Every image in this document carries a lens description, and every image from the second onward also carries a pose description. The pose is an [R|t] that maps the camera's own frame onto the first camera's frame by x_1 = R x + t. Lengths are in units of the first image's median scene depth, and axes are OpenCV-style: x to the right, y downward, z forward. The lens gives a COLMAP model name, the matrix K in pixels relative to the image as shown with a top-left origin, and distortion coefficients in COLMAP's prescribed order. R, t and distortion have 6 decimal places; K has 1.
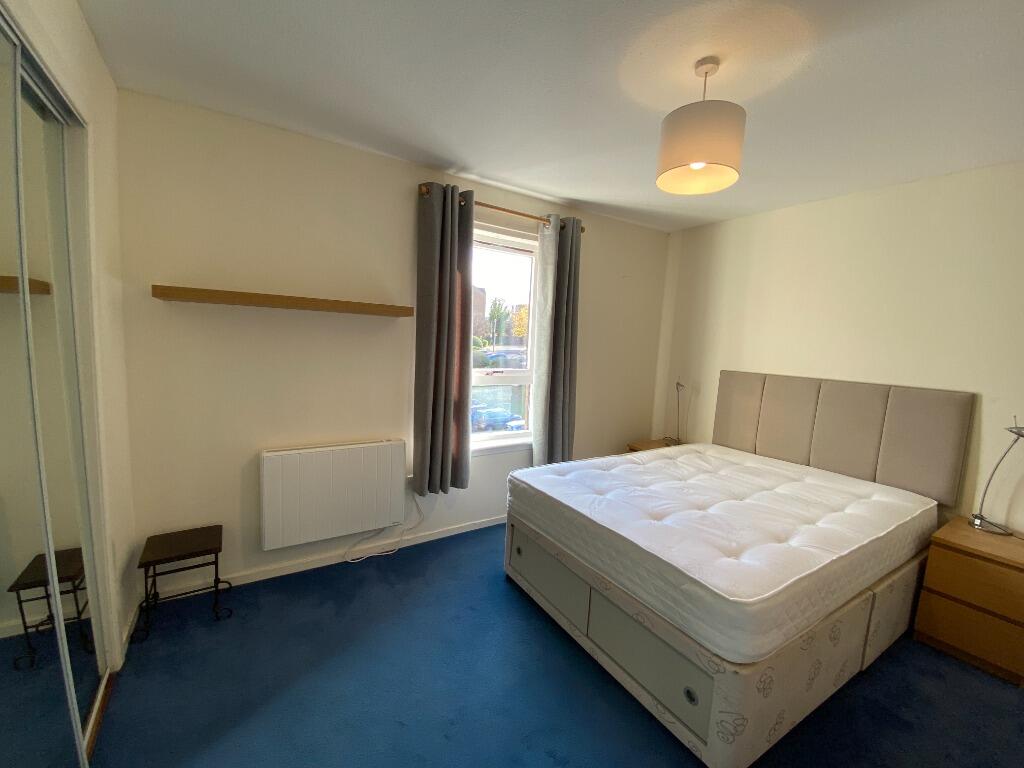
lens RADIAL K [[417.4, 0, 512.0], [0, 417.4, 384.0], [0, 0, 1]] dist [0.000214, -0.000077]
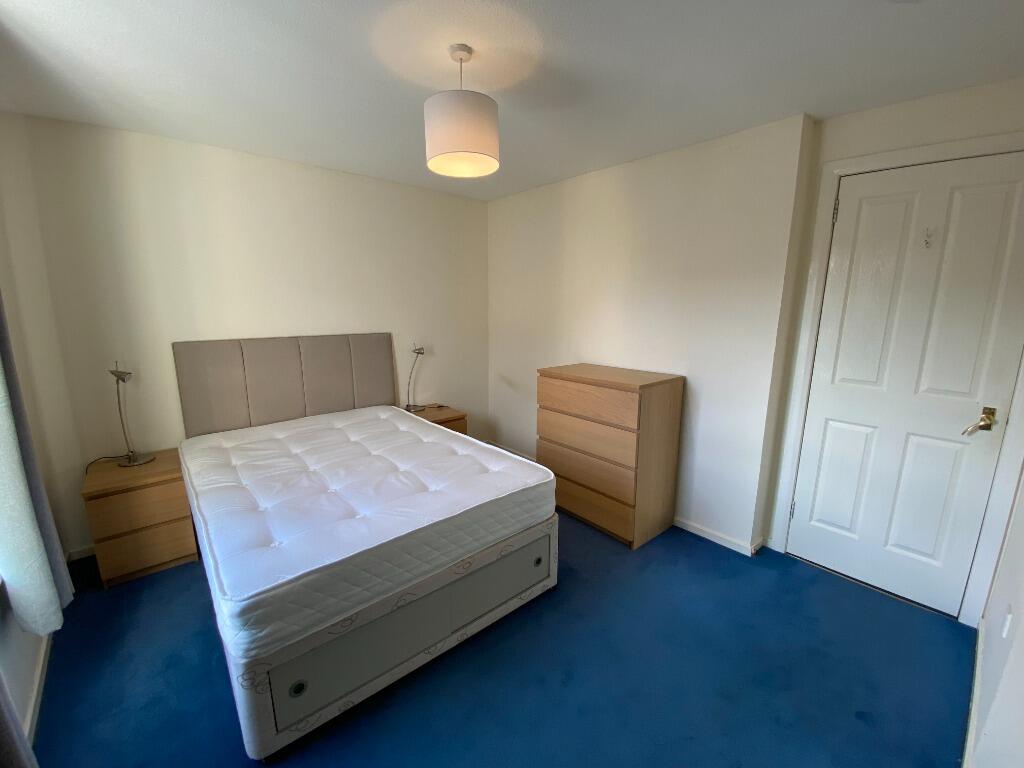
lens RADIAL K [[417.4, 0, 512.0], [0, 417.4, 384.0], [0, 0, 1]] dist [0.000214, -0.000077]
pose [[-0.155907, -0.232425, 0.960037, -0.460167], [0.095164, 0.963867, 0.248807, -0.122562], [-0.983177, 0.130152, -0.128155, 0.679617]]
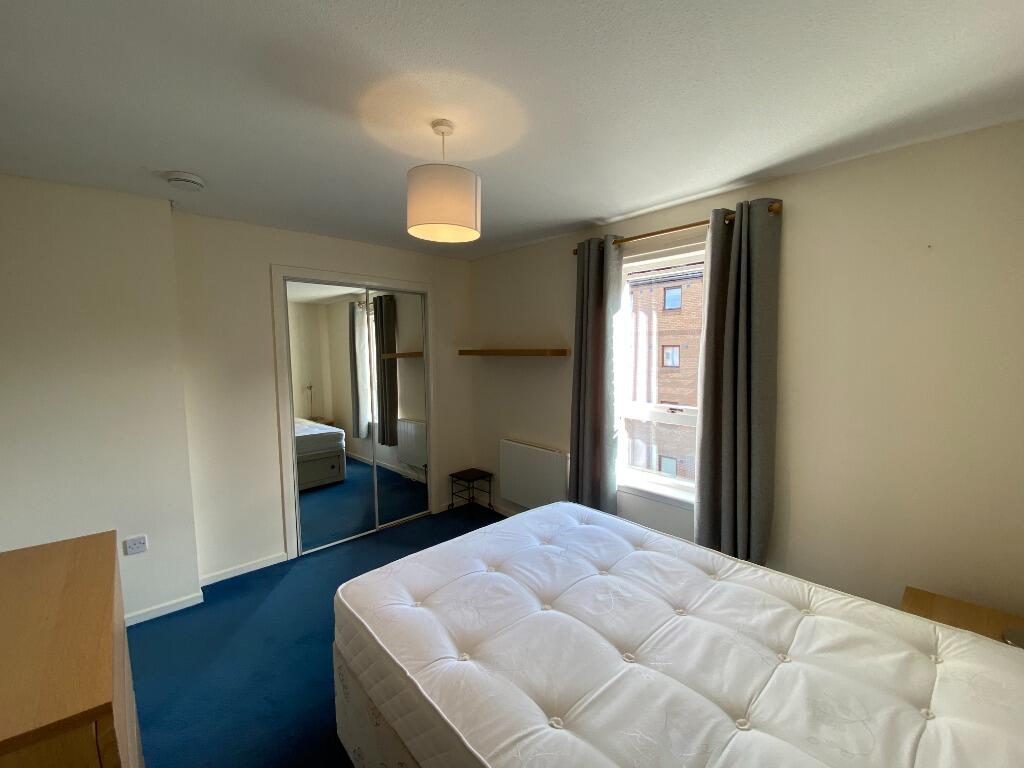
lens RADIAL K [[420.7, 0, 512.0], [0, 420.7, 384.0], [0, 0, 1]] dist [-0.047711, -0.000004]
pose [[0.159040, 0.028706, -0.986855, 0.953005], [-0.089267, 0.995901, 0.014583, -0.079762], [0.983228, 0.085775, 0.160951, 0.644515]]
